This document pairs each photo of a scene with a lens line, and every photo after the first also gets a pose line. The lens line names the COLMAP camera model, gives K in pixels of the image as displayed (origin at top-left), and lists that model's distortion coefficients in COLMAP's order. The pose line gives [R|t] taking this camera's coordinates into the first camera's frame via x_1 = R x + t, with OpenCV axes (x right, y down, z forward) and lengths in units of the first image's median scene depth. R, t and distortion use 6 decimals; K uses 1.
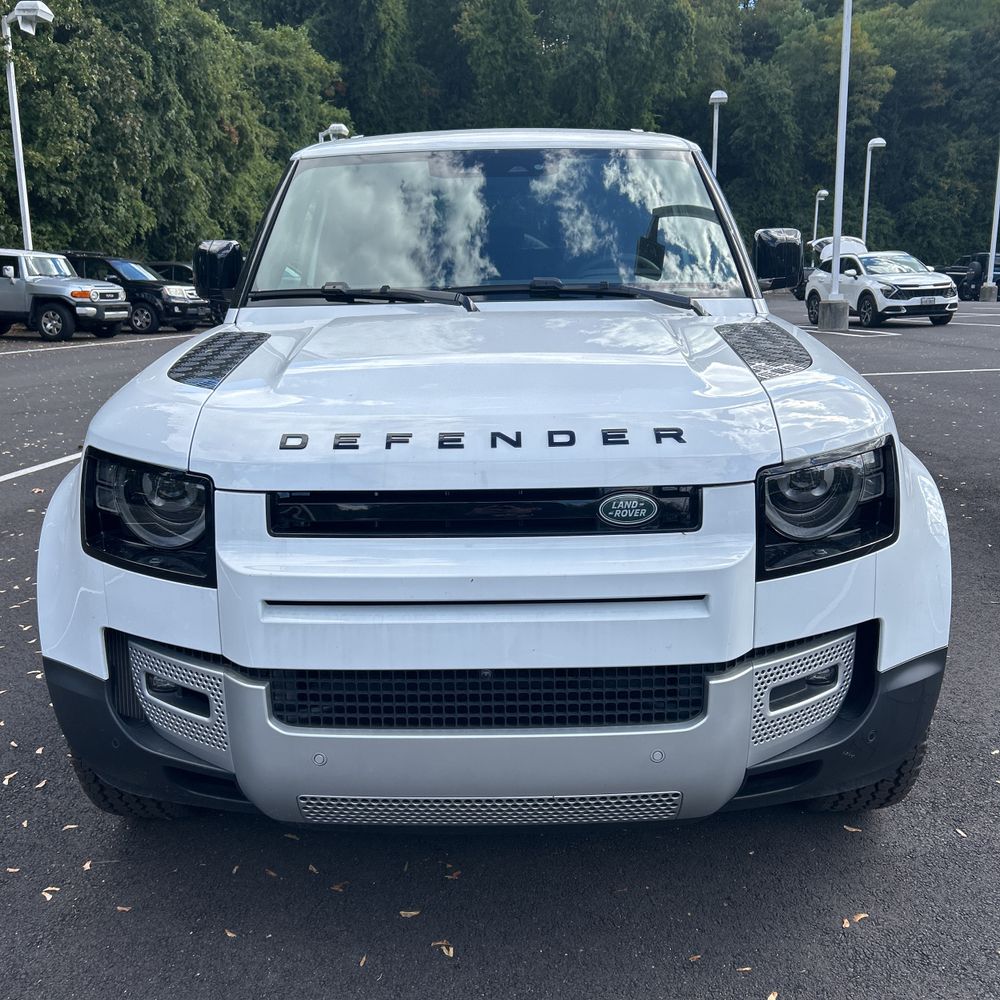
lens RADIAL K [[1004.9, 0, 490.6], [0, 1004.9, 505.3], [0, 0, 1]] dist [0.013015, 0.000000]
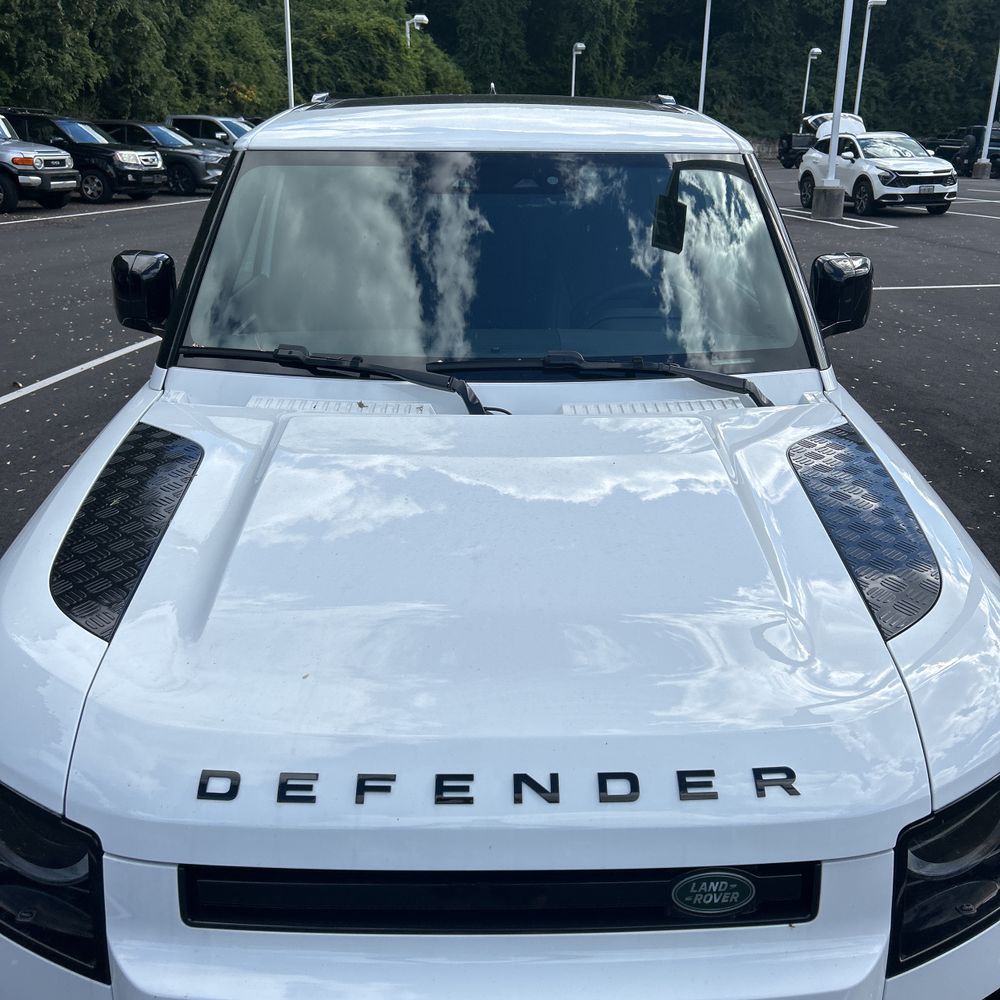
lens RADIAL K [[1004.9, 0, 503.3], [0, 1004.9, 497.6], [0, 0, 1]] dist [0.013015, 0.000000]
pose [[0.999070, 0.013078, 0.041098, -0.002975], [-0.018259, 0.991560, 0.128353, -0.027459], [-0.039073, -0.128984, 0.990877, 0.028284]]
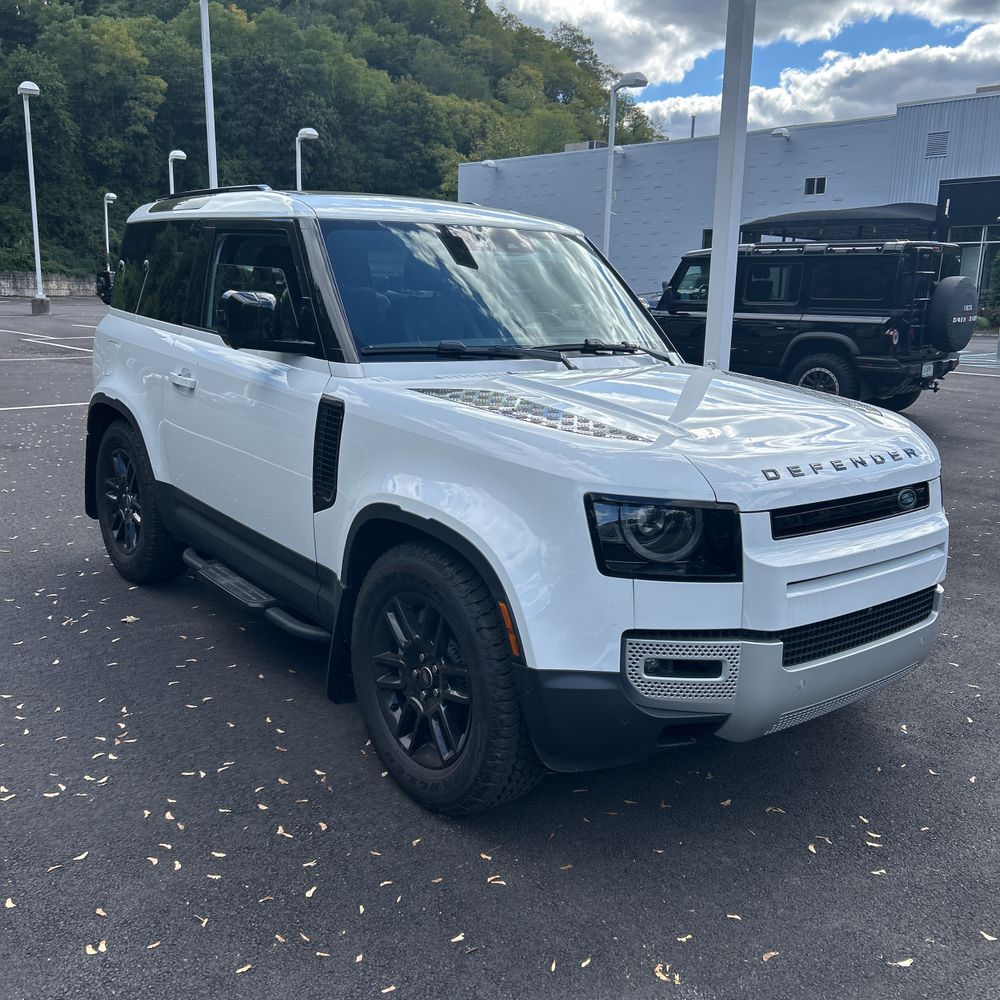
lens RADIAL K [[1004.9, 0, 494.0], [0, 1004.9, 512.6], [0, 0, 1]] dist [0.013015, 0.000000]
pose [[0.774419, -0.101016, 0.624556, -0.114675], [0.098296, 0.994395, 0.038950, -0.008406], [-0.624990, 0.031228, 0.780008, 0.008688]]
